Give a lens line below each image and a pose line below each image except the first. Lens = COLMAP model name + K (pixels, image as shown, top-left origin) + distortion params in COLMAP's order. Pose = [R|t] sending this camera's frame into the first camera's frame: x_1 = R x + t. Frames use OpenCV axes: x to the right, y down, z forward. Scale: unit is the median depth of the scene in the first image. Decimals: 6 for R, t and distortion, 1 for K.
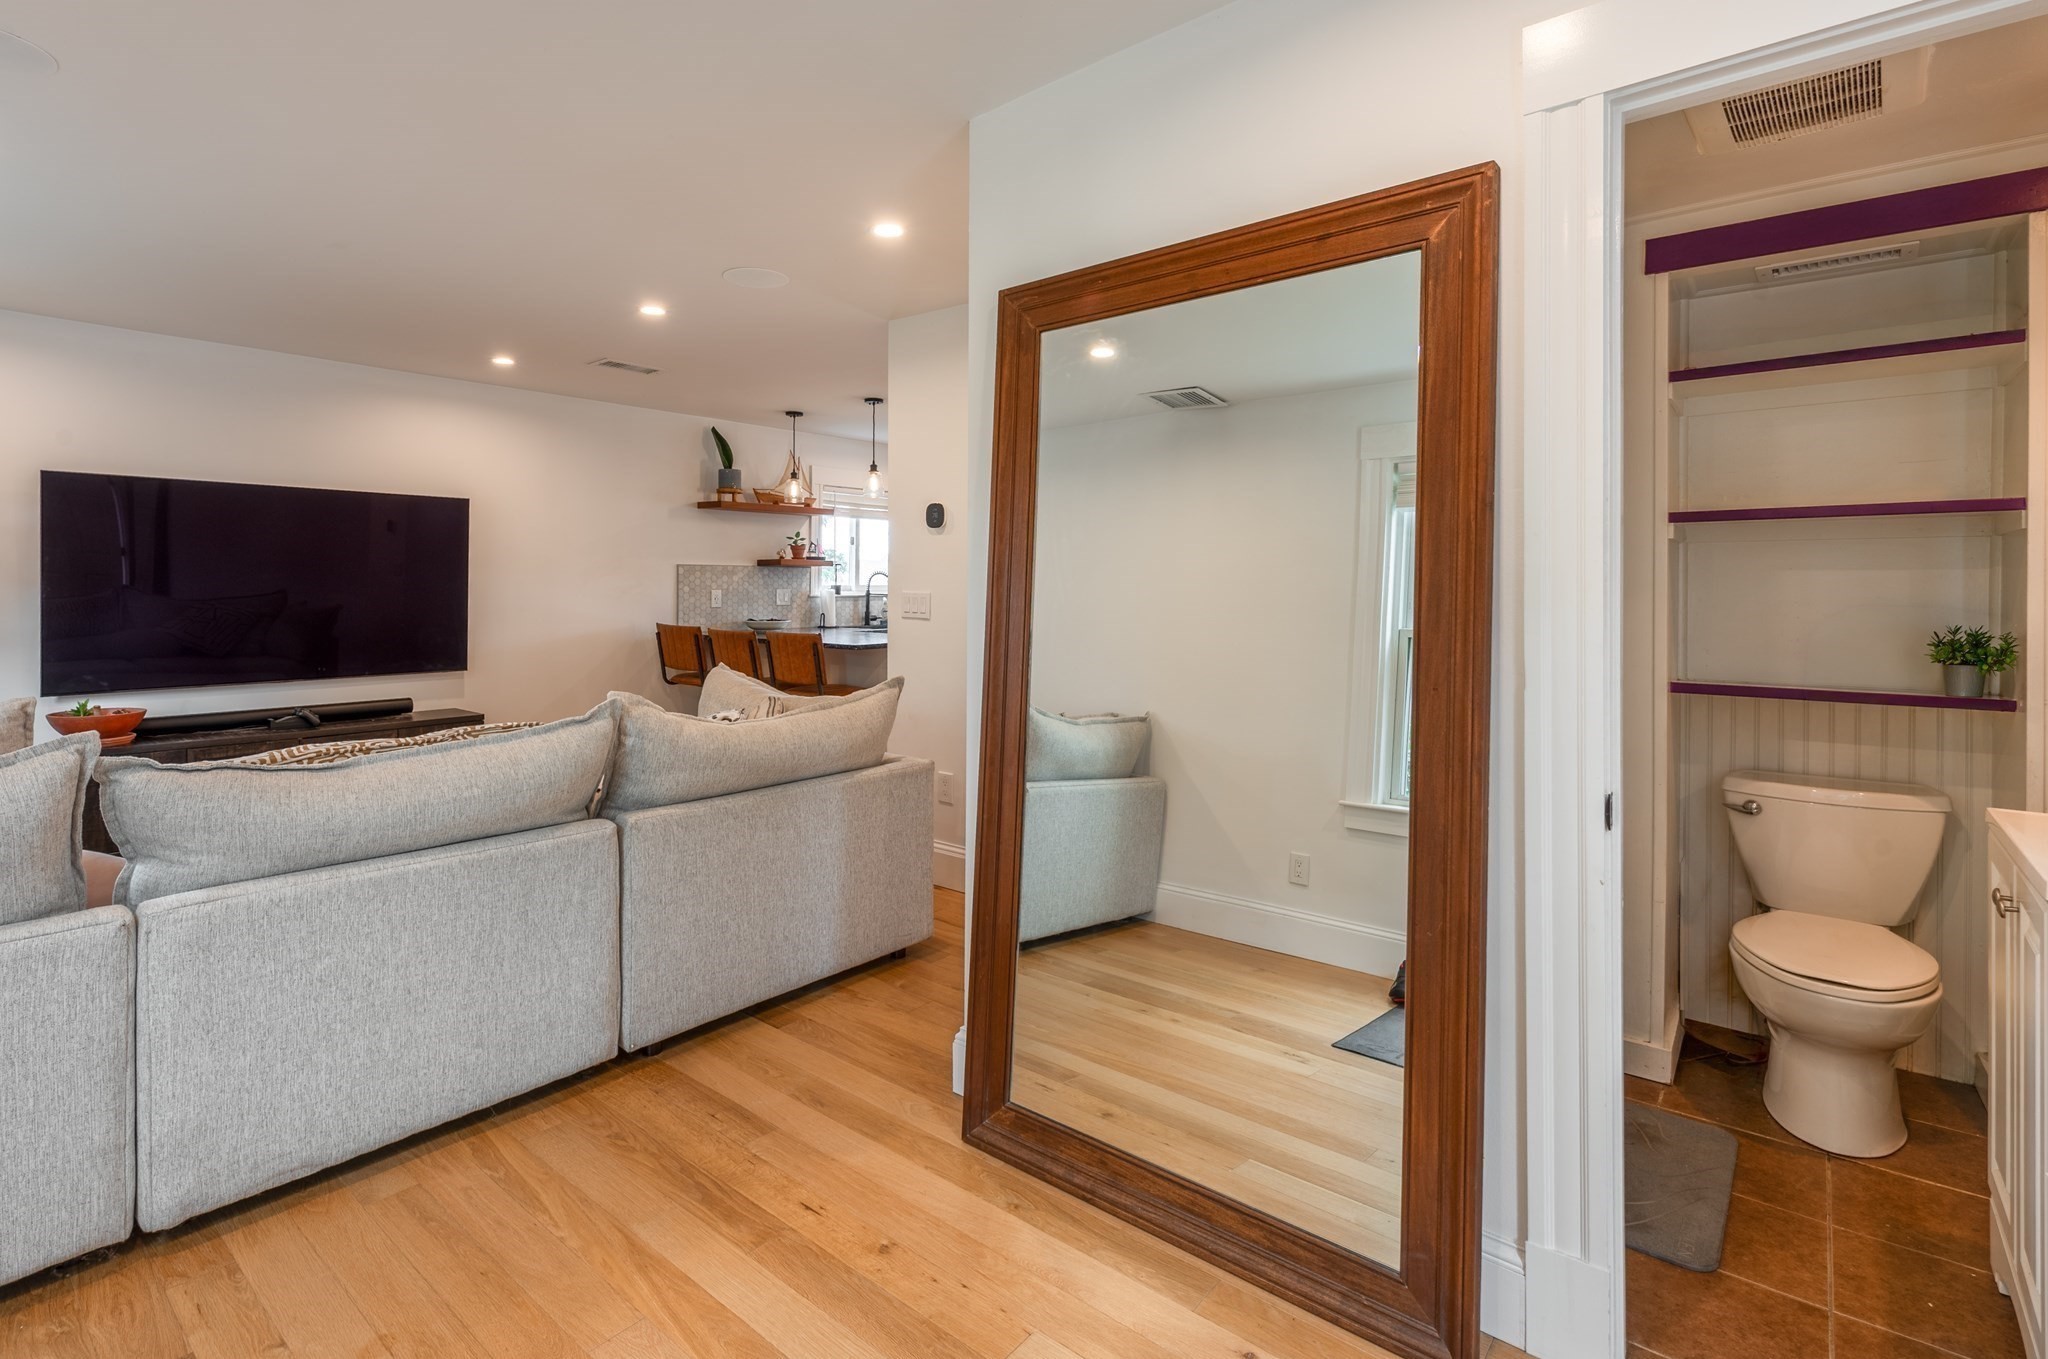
lens RADIAL K [[948.2, 0, 1007.2], [0, 948.2, 597.3], [0, 0, 1]] dist [0.004326, -0.001093]
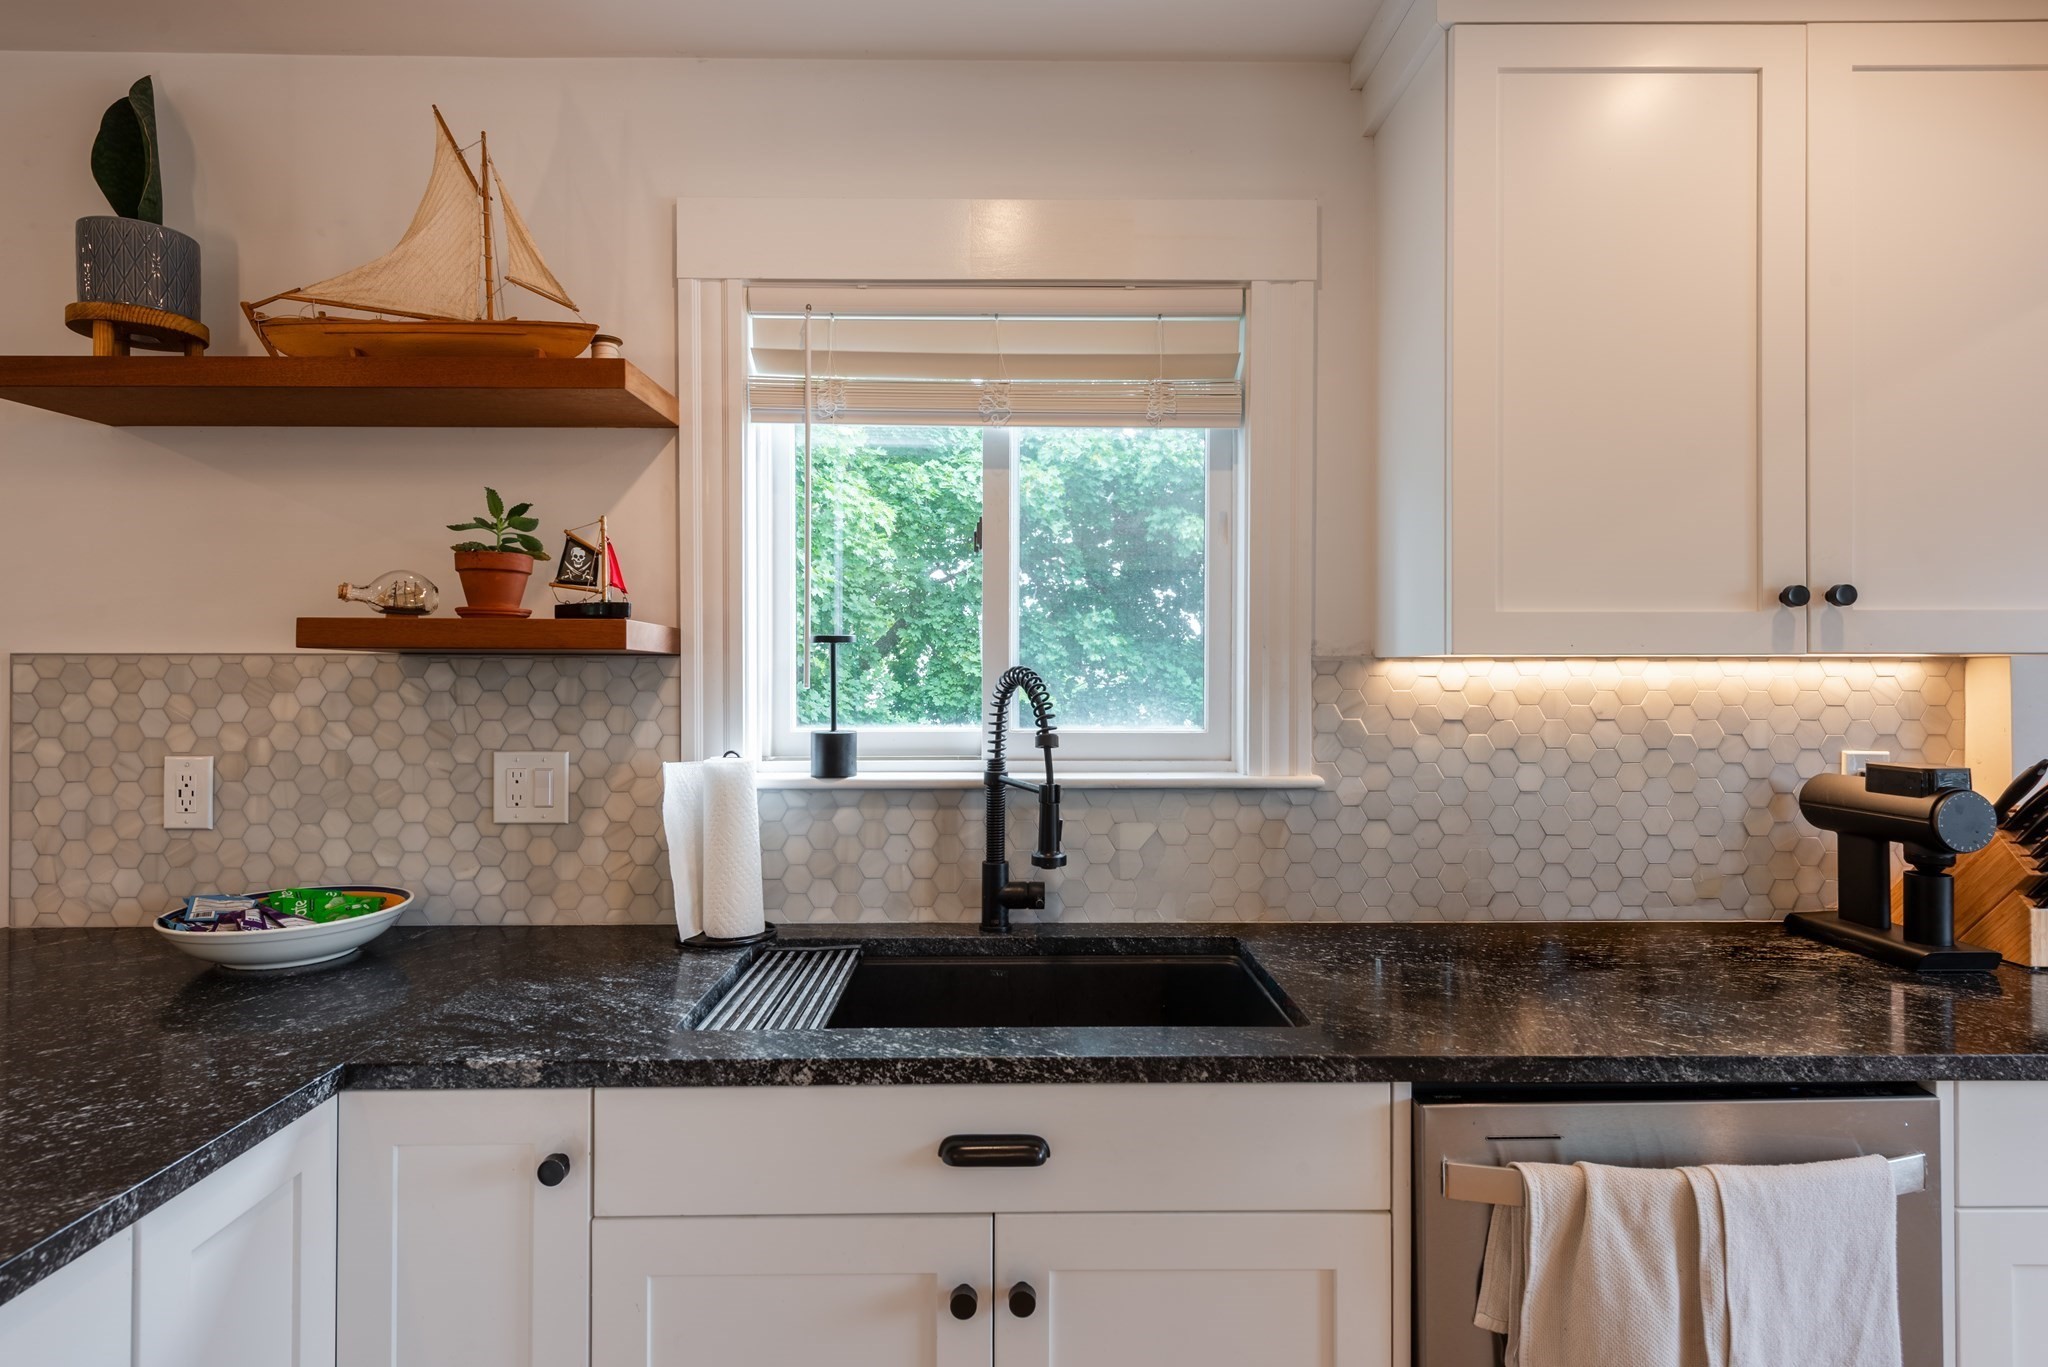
lens RADIAL K [[1066.0, 0, 1033.5], [0, 1066.0, 666.5], [0, 0, 1]] dist [0.002697, -0.002012]
pose [[0.633727, -0.012488, -0.773456, 0.042395], [-0.007982, 0.999711, -0.022680, -0.025883], [0.773516, 0.020547, 0.633444, 0.983786]]
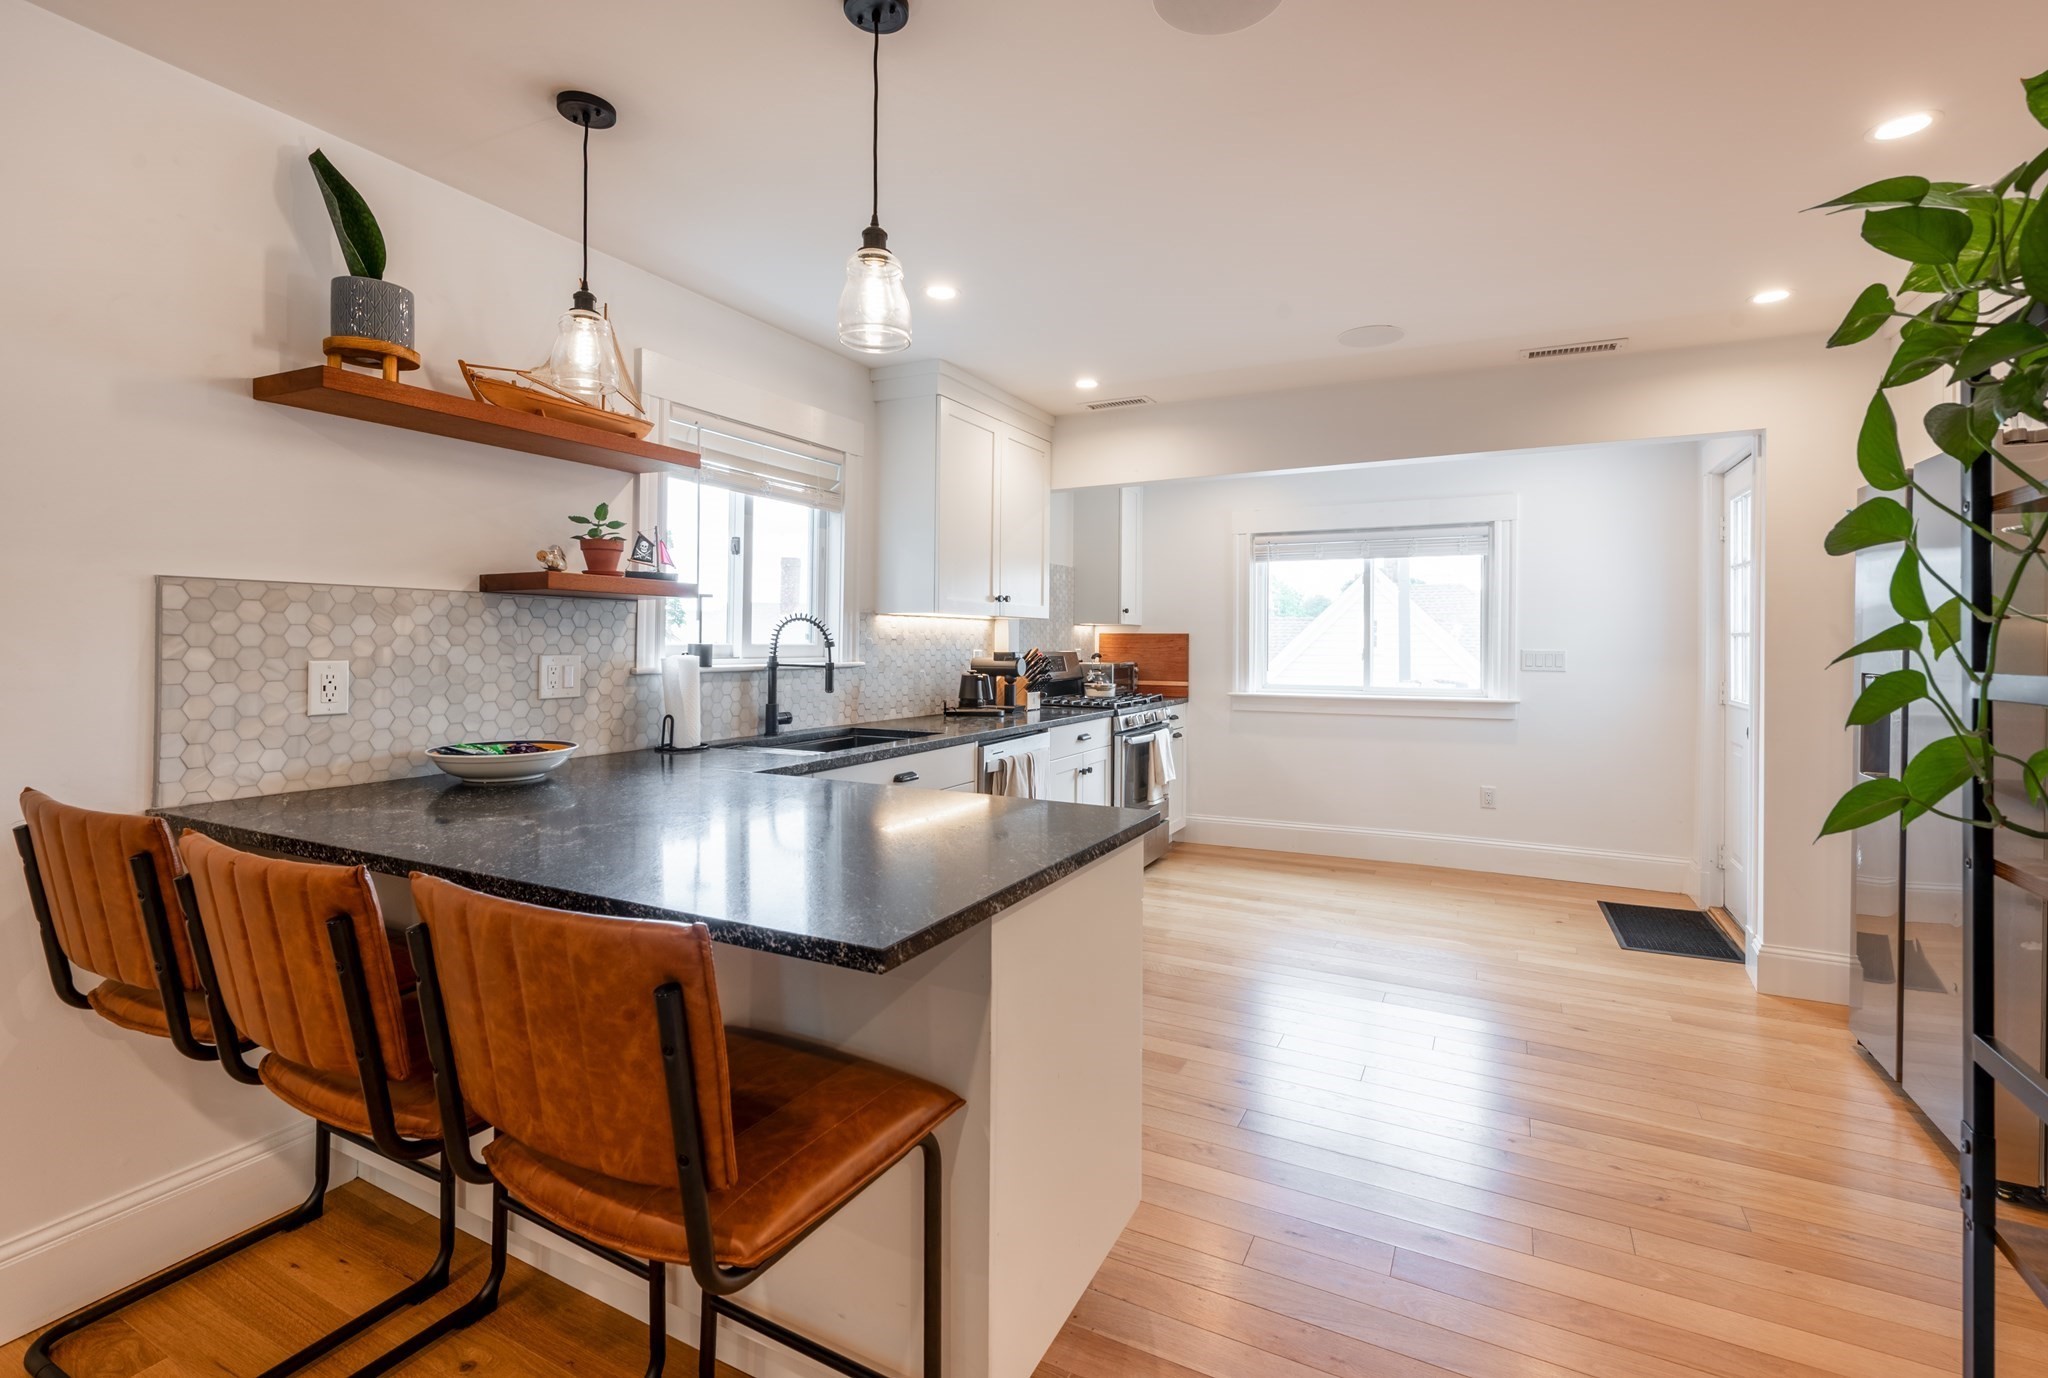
lens RADIAL K [[926.0, 0, 1037.9], [0, 926.0, 642.3], [0, 0, 1]] dist [0.008178, -0.003423]
pose [[0.977943, 0.002343, 0.208858, -0.133905], [0.000097, 0.999932, -0.011672, -0.010091], [-0.208872, 0.011435, 0.977876, 0.630817]]
